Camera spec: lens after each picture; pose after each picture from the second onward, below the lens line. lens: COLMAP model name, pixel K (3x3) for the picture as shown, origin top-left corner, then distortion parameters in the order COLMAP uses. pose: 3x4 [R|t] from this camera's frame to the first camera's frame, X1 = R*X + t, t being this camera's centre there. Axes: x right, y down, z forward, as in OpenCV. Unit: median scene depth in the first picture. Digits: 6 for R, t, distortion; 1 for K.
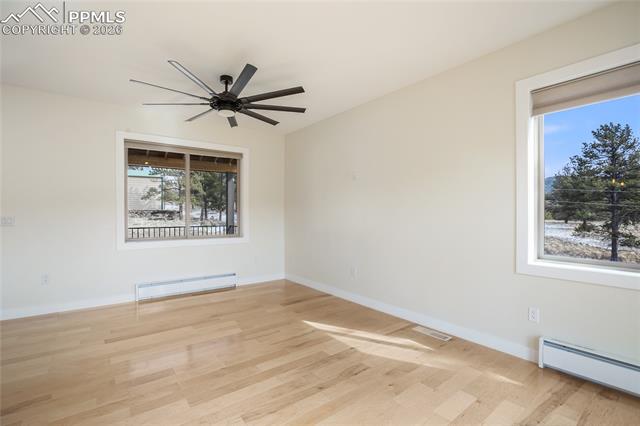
lens RADIAL K [[294.0, 0, 319.2], [0, 294.0, 211.0], [0, 0, 1]] dist [-0.025995, 0.001255]
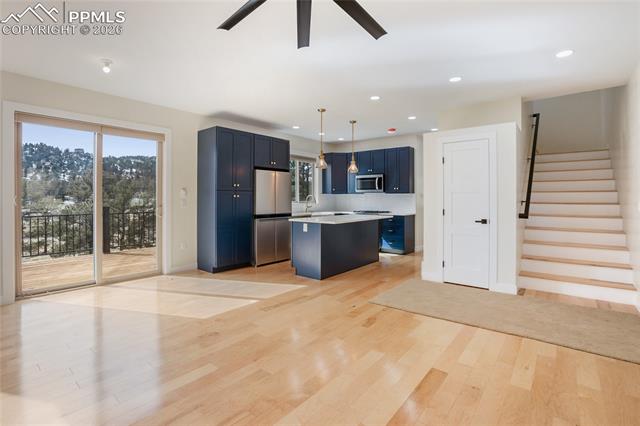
lens RADIAL K [[308.1, 0, 318.8], [0, 308.1, 197.9], [0, 0, 1]] dist [-0.032129, 0.000309]
pose [[-0.969006, 0.002674, -0.247022, -0.210648], [0.003860, 0.999983, -0.004319, 0.008820], [0.247006, -0.005139, -0.969000, 1.467657]]
